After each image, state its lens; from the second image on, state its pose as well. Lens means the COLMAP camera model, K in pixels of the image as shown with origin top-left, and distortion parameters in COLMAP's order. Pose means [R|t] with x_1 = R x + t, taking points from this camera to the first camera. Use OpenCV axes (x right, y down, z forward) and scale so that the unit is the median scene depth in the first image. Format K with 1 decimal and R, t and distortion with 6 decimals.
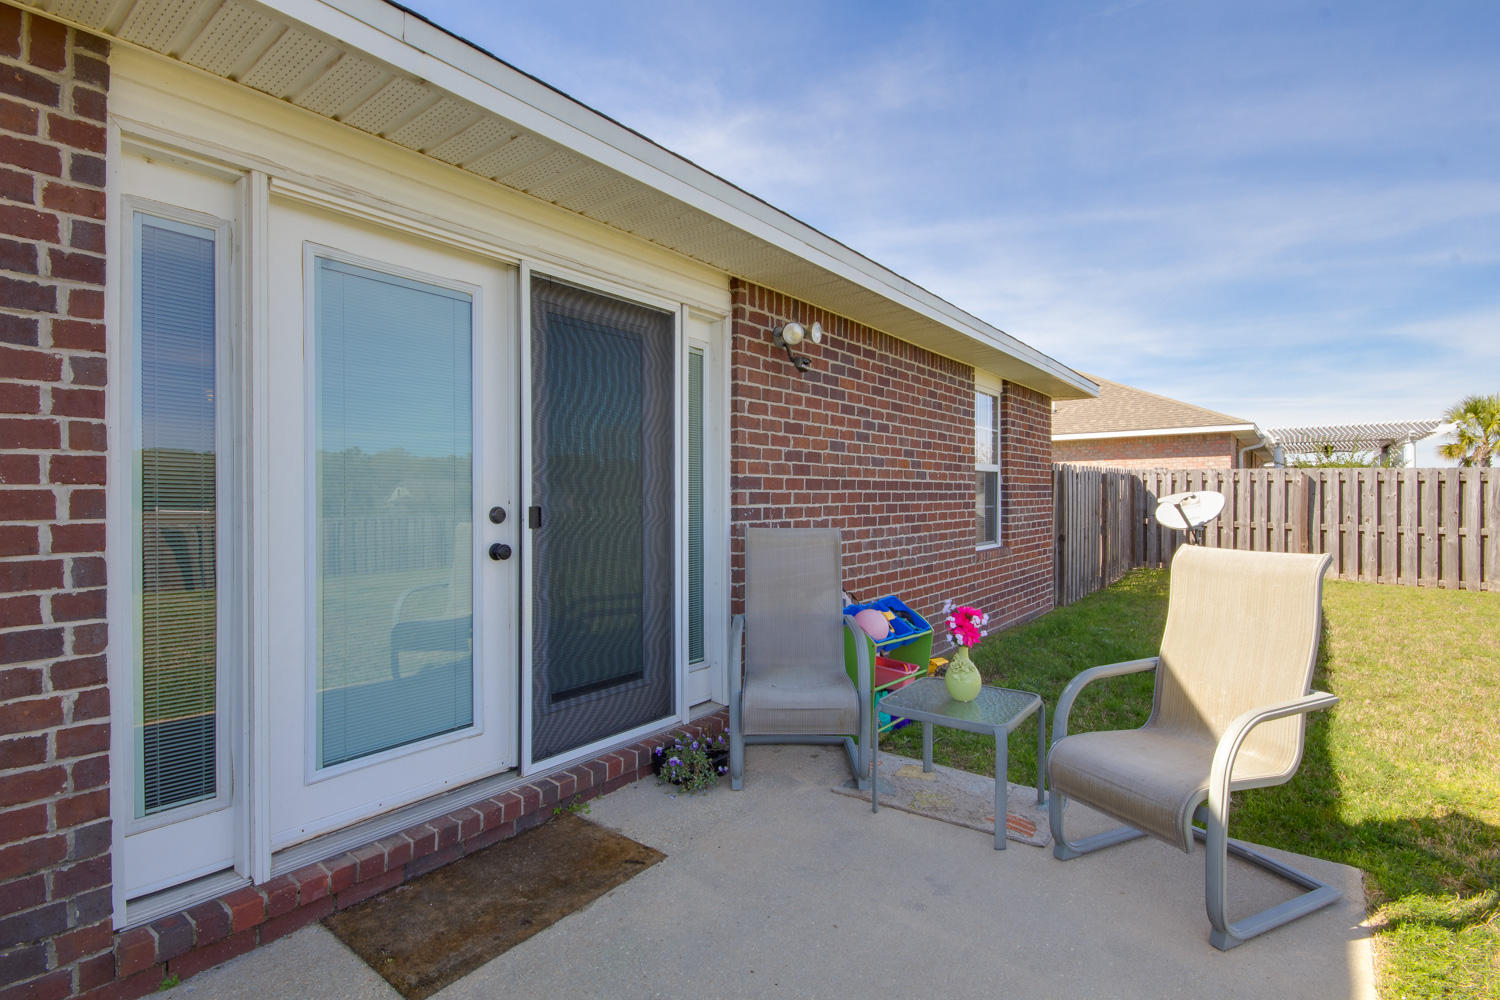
lens RADIAL K [[704.0, 0, 820.6], [0, 704.0, 496.7], [0, 0, 1]] dist [-0.000041, 0.000122]
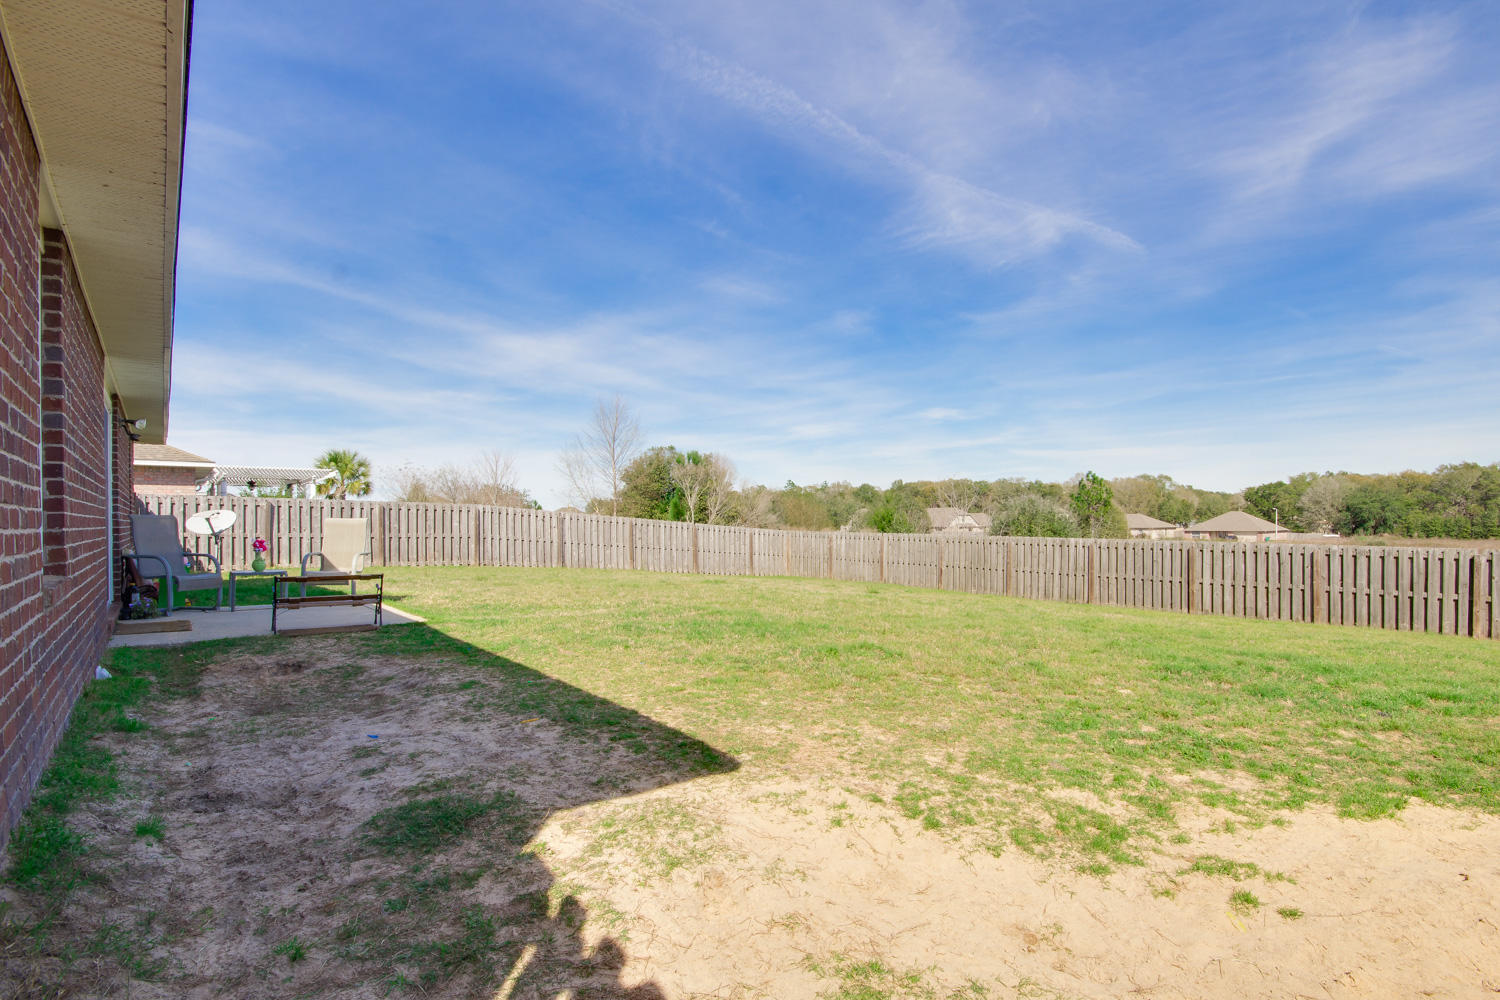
lens RADIAL K [[761.5, 0, 751.9], [0, 761.5, 506.0], [0, 0, 1]] dist [-0.001669, 0.015103]
pose [[0.289211, 0.025627, 0.956922, -0.566228], [0.004054, 0.999600, -0.027995, 0.027678], [-0.957257, 0.011976, 0.288991, -0.467489]]
